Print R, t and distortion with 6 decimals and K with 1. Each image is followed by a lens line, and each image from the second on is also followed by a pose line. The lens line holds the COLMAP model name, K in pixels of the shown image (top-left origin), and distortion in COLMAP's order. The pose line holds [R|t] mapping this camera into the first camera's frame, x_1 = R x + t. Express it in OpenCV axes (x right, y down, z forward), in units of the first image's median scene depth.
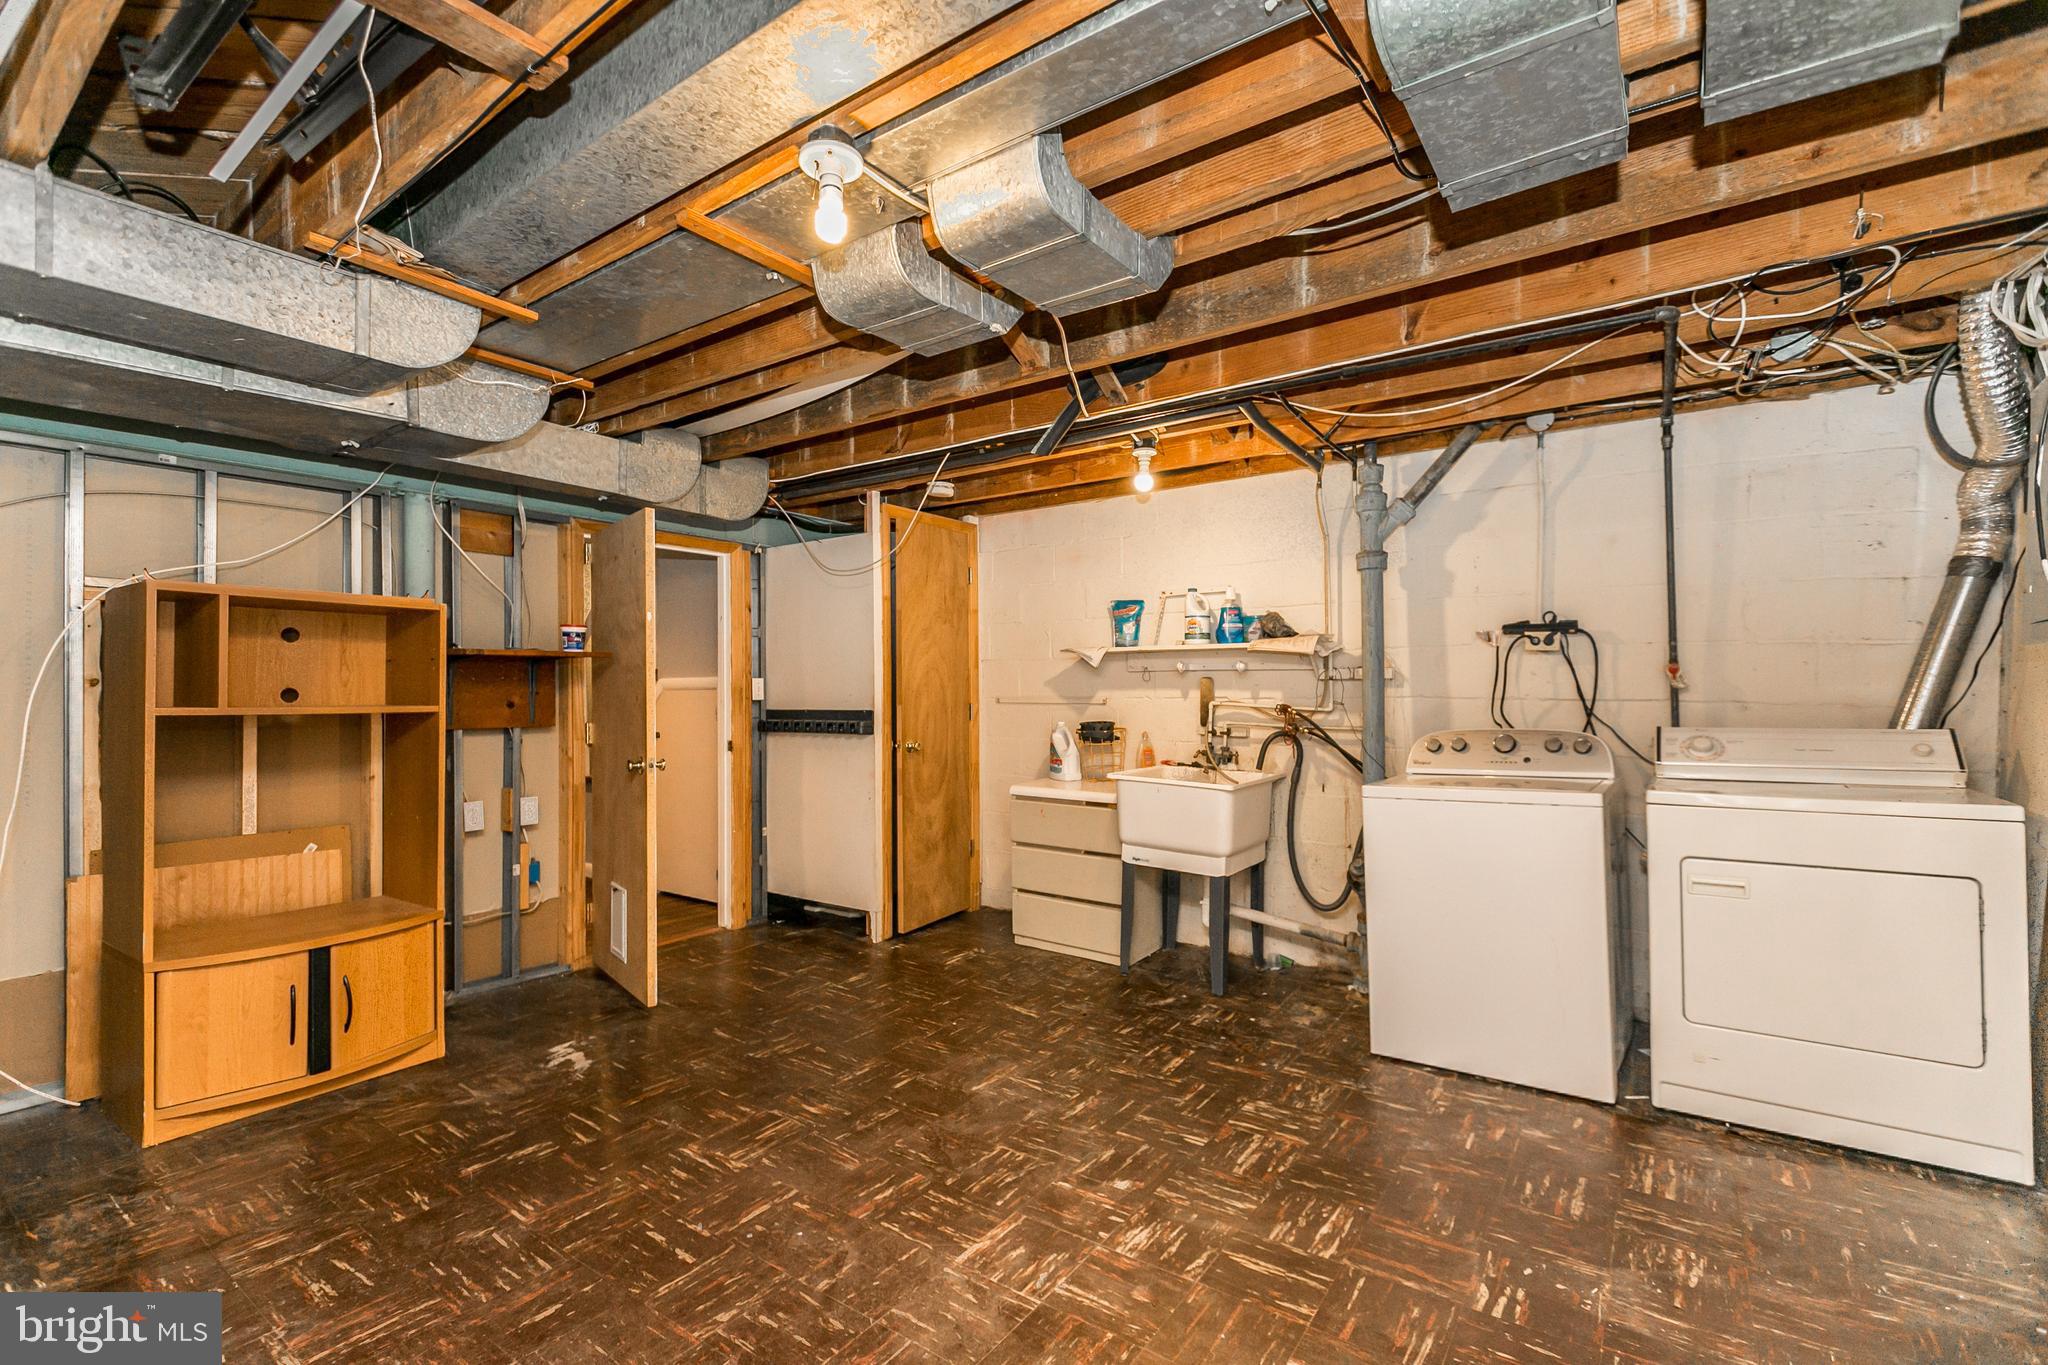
lens RADIAL K [[918.2, 0, 1023.3], [0, 918.2, 685.3], [0, 0, 1]] dist [0.005469, -0.002998]
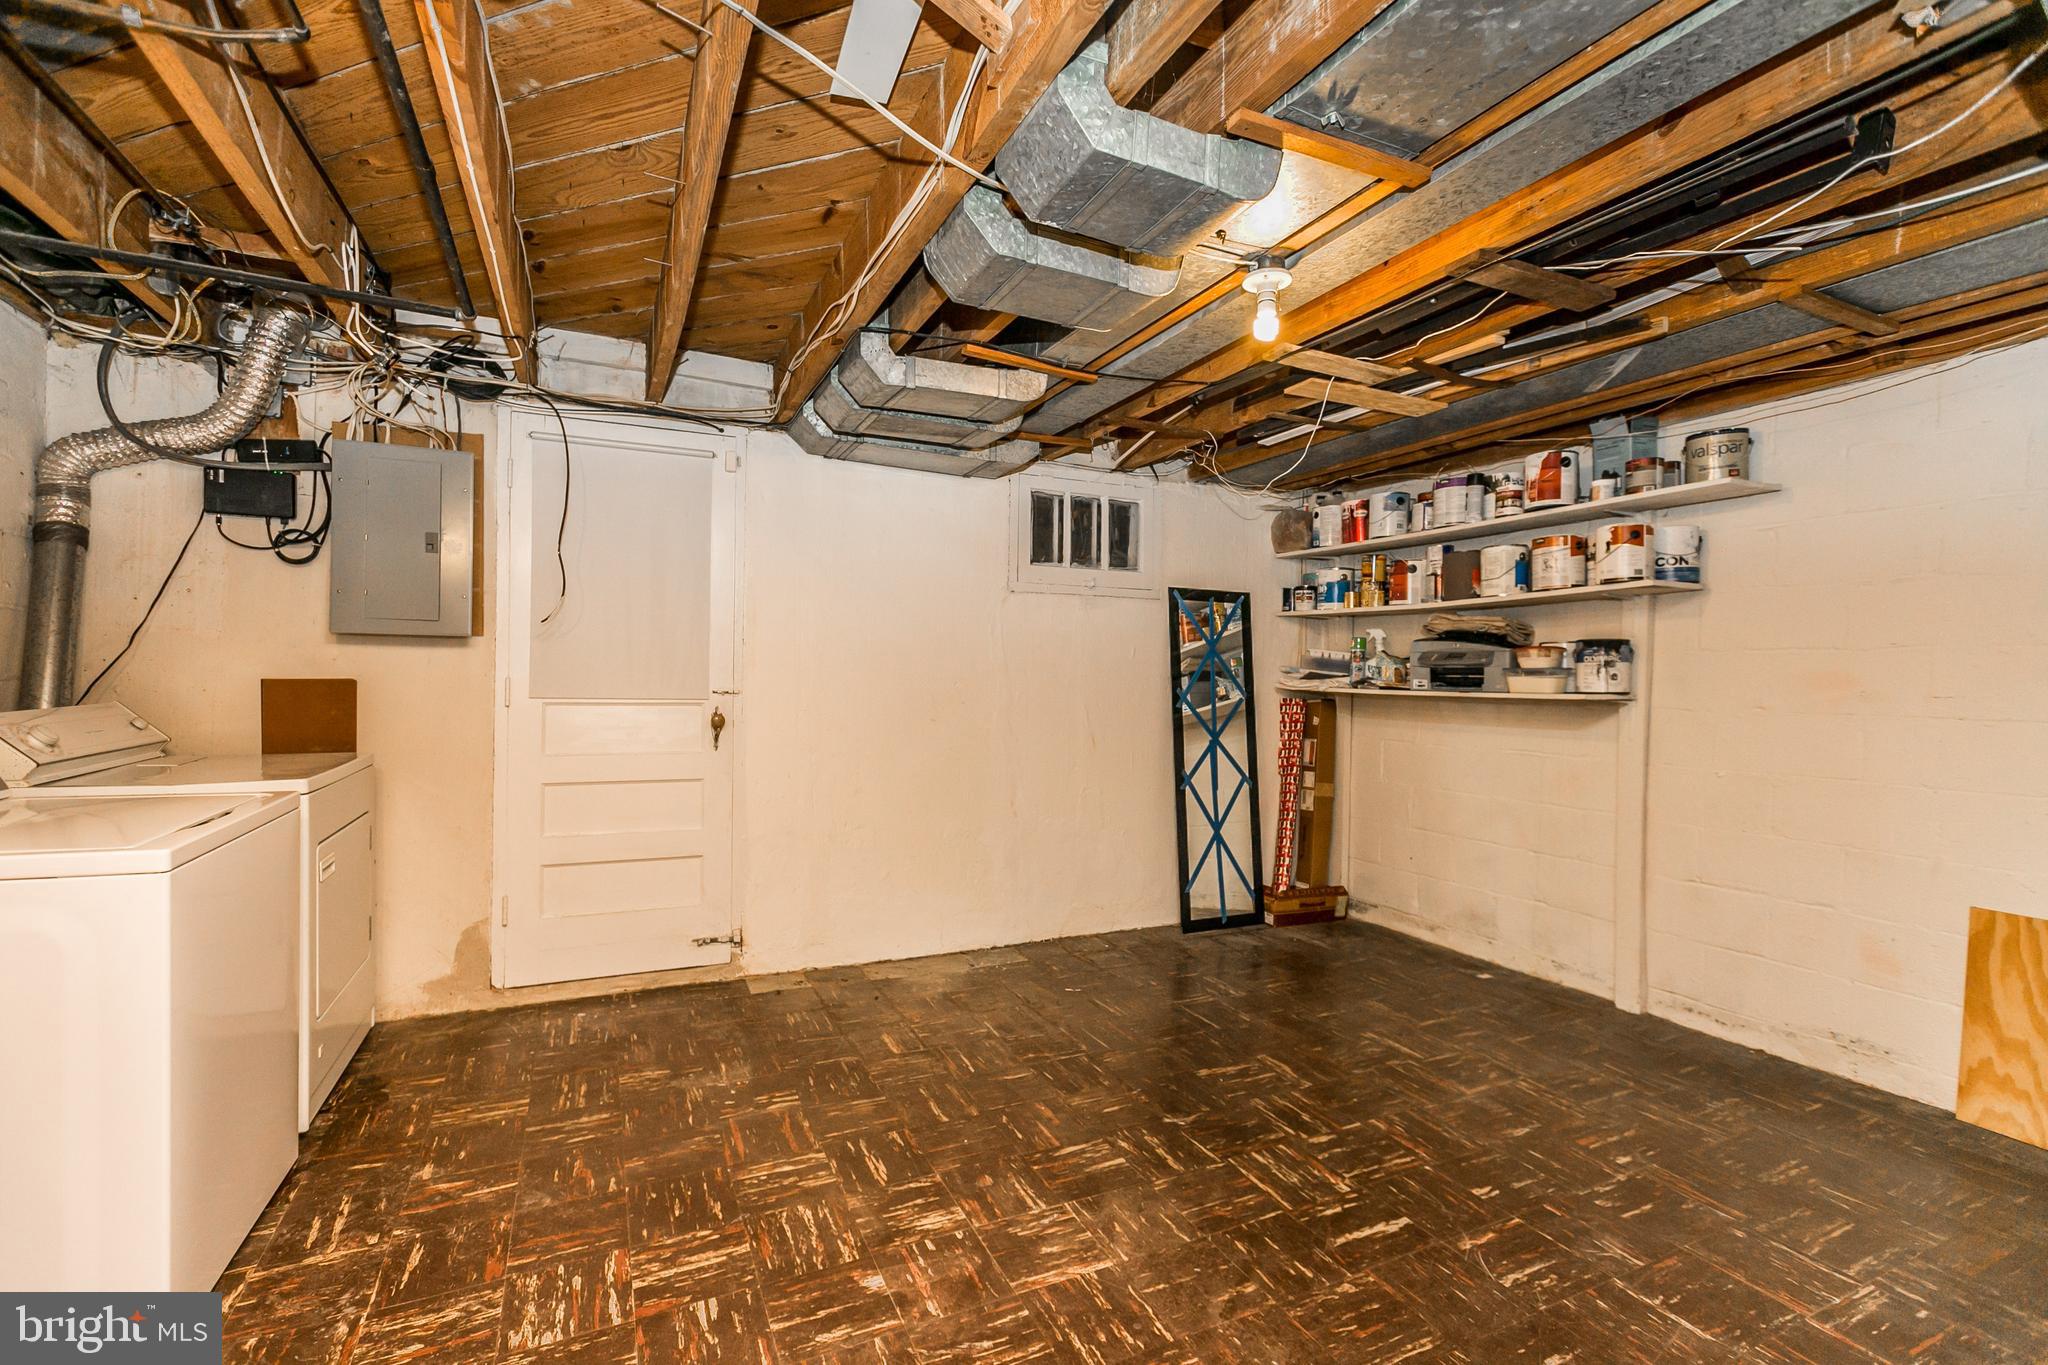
lens RADIAL K [[918.2, 0, 1019.3], [0, 918.2, 681.1], [0, 0, 1]] dist [0.005469, -0.002998]
pose [[-0.875816, -0.015644, 0.482391, -0.426177], [-0.019753, 0.999799, -0.003440, 0.014425], [-0.482240, -0.012542, -0.875949, 1.819880]]
